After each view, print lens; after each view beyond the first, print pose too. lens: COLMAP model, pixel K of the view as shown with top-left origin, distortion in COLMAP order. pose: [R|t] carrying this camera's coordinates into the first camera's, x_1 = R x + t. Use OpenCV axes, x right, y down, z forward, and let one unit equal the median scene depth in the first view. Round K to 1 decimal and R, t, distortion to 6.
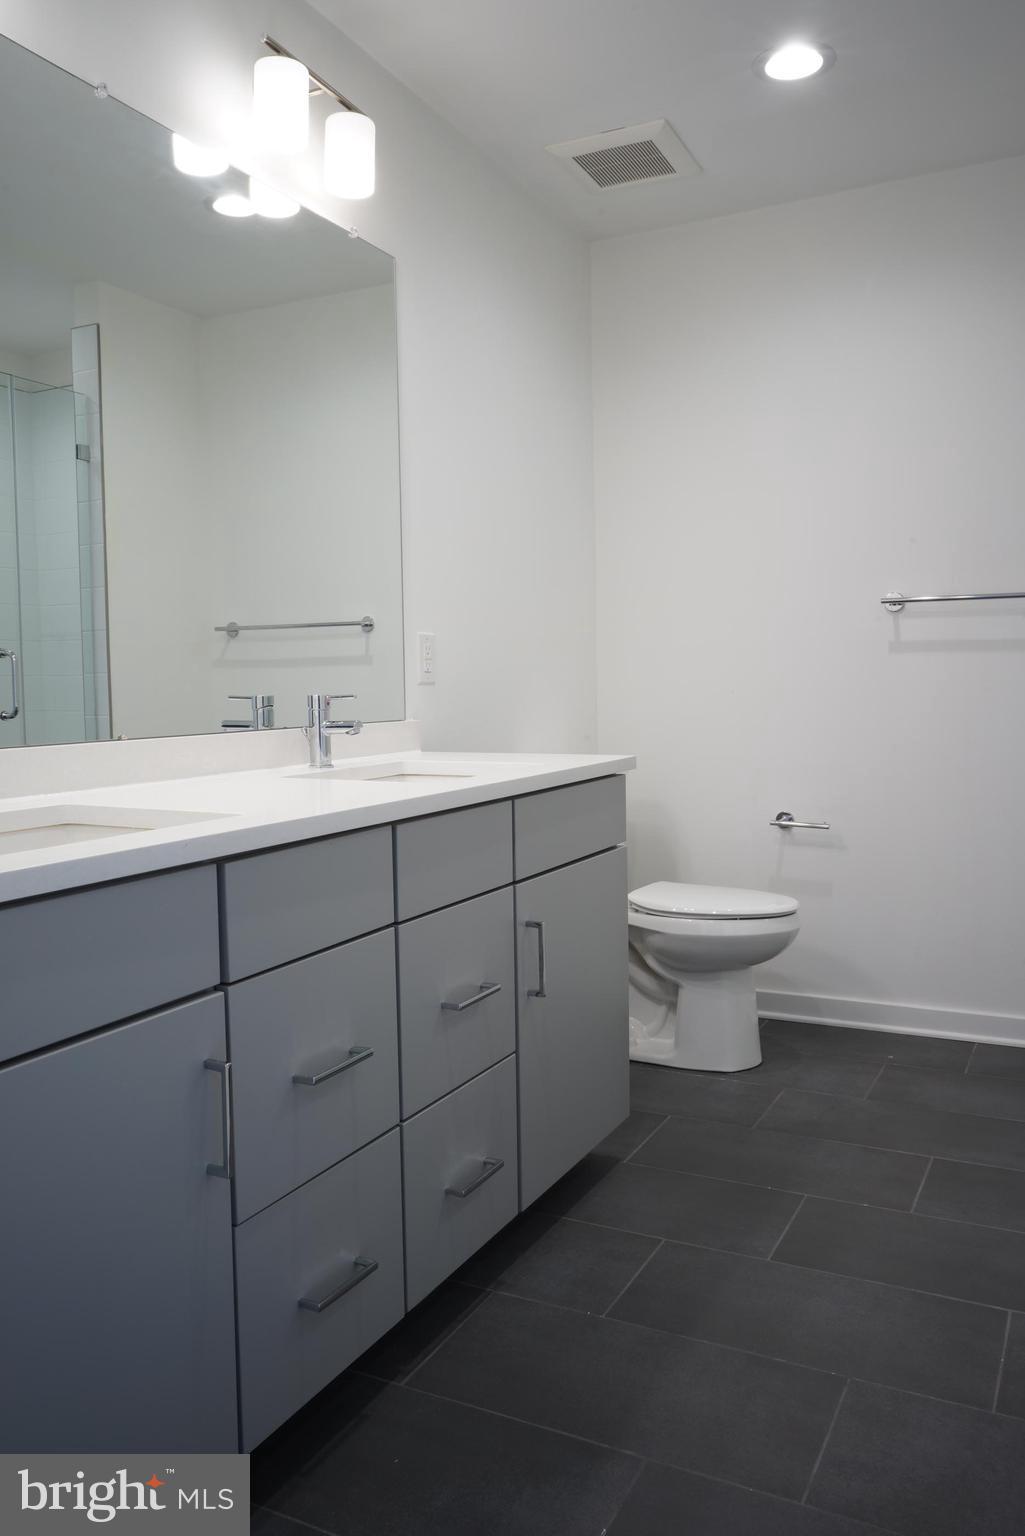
lens RADIAL K [[1187.1, 0, 512.5], [0, 1187.1, 768.0], [0, 0, 1]] dist [-0.004150, 0.002872]
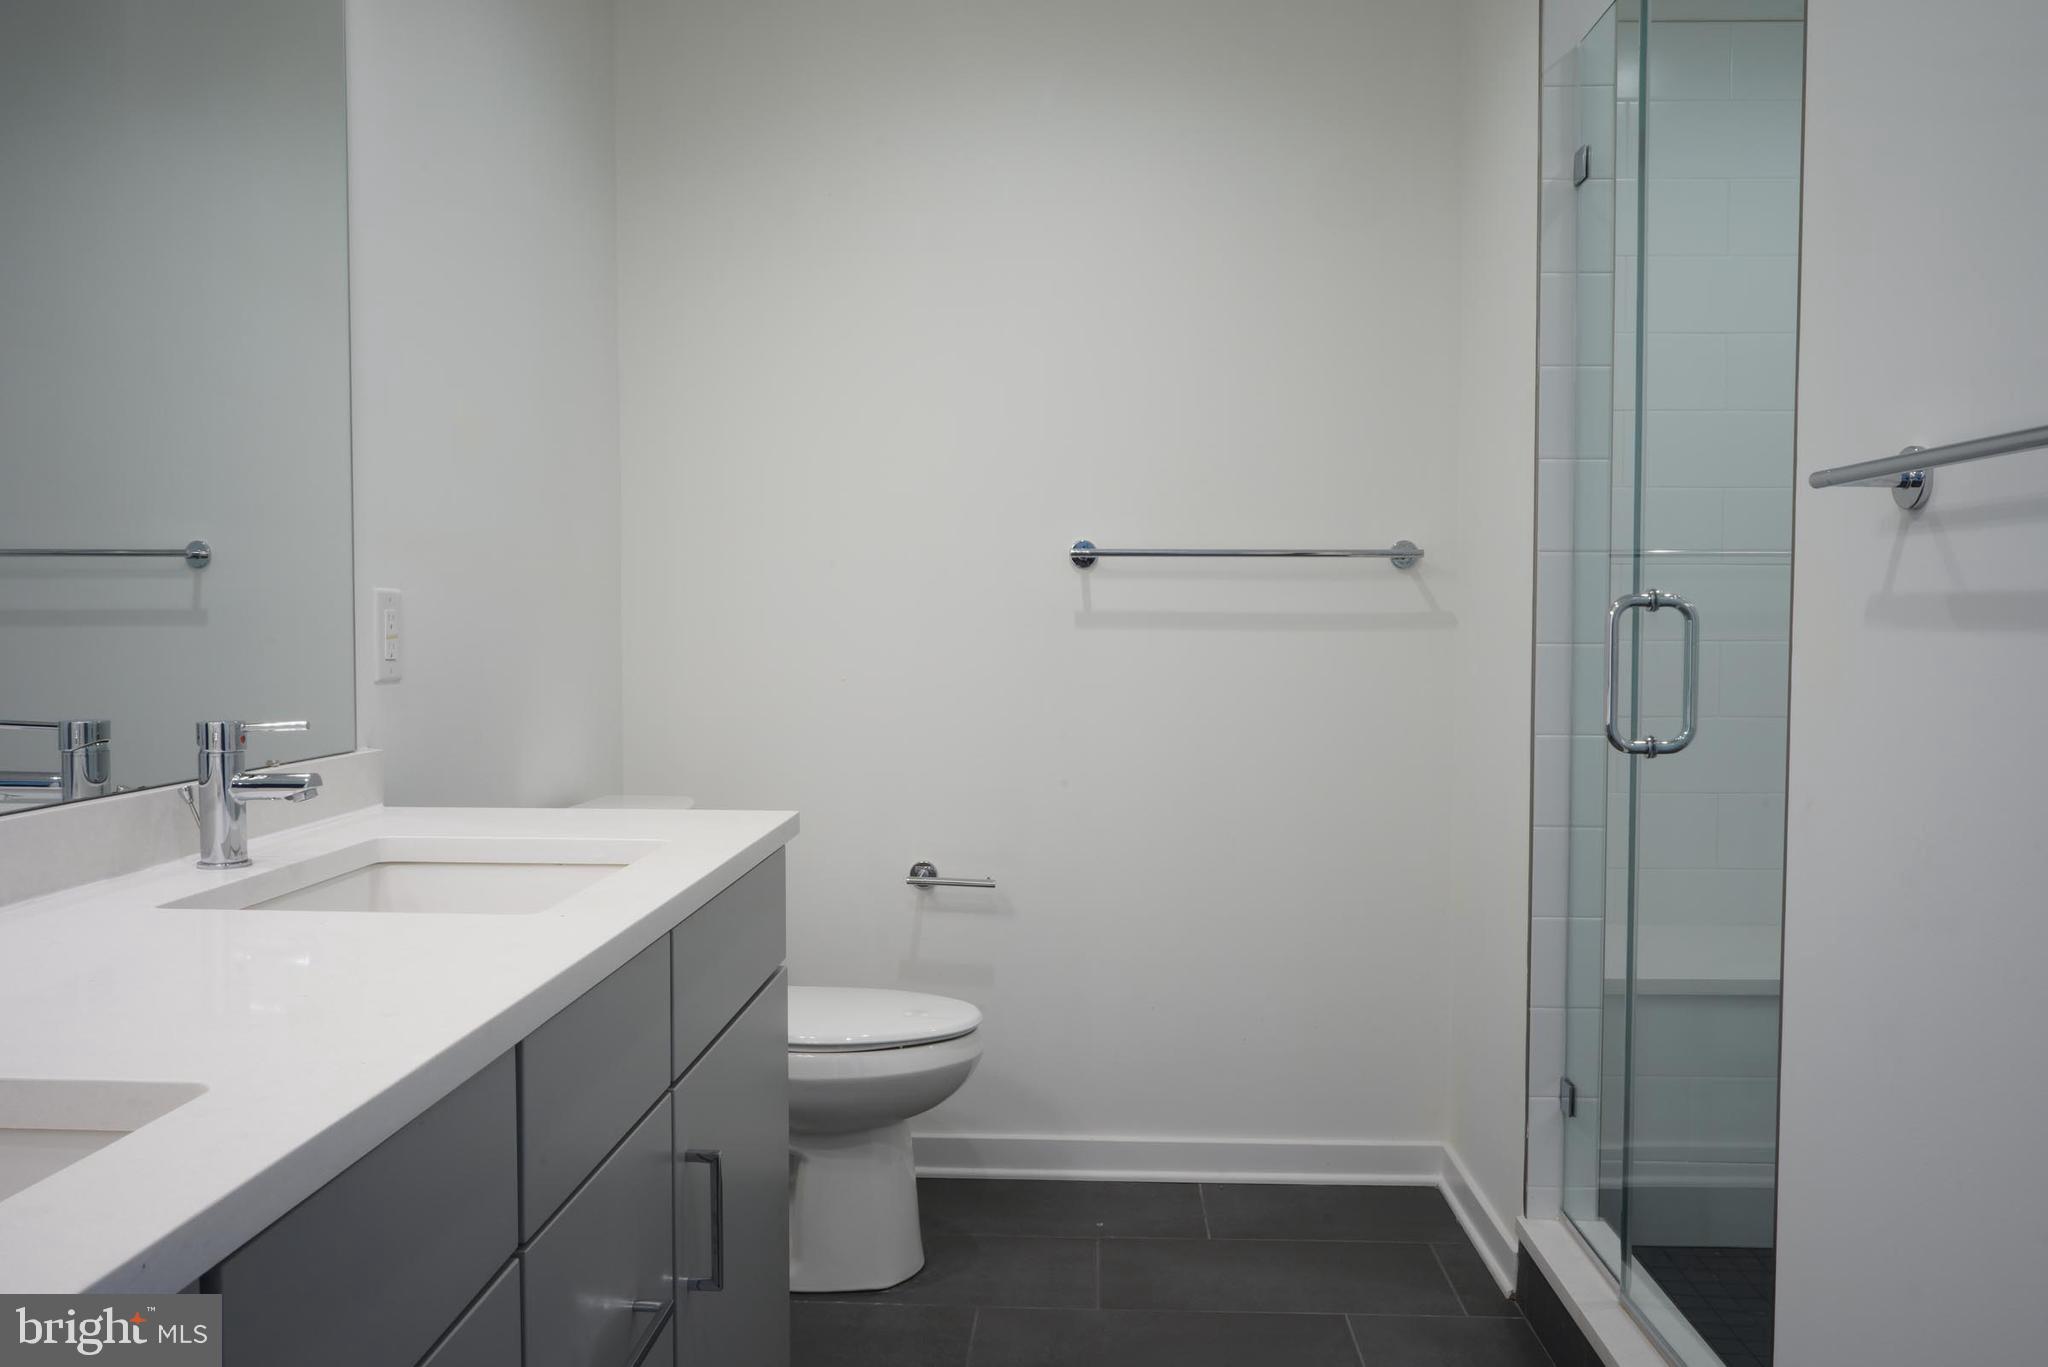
lens RADIAL K [[1582.7, 0, 1021.6], [0, 1582.7, 692.7], [0, 0, 1]] dist [-0.004150, 0.002872]
pose [[0.908214, -0.000710, 0.418506, -0.112991], [0.011572, 0.999659, -0.023416, -0.045163], [-0.418346, 0.026110, 0.907912, 0.210443]]
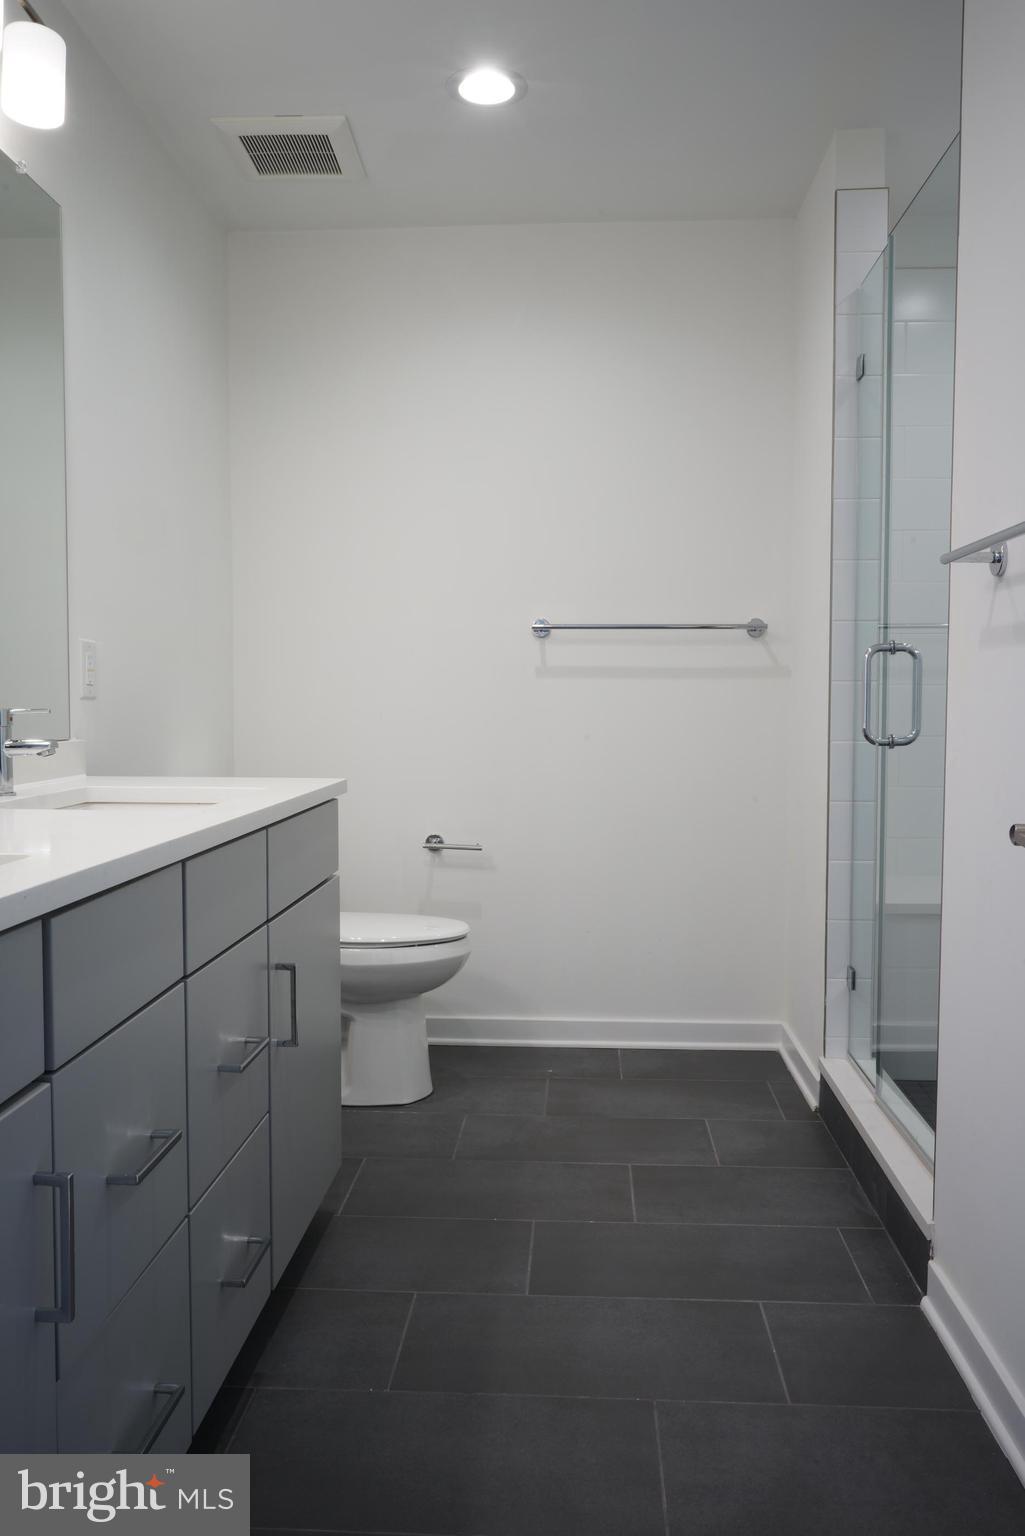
lens RADIAL K [[1195.1, 0, 512.7], [0, 1195.1, 765.4], [0, 0, 1]] dist [0.004212, 0.003846]
pose [[0.913816, -0.002601, 0.406120, -0.144732], [0.010686, 0.999787, -0.017641, -0.002776], [-0.405988, 0.020461, 0.913649, 0.071366]]
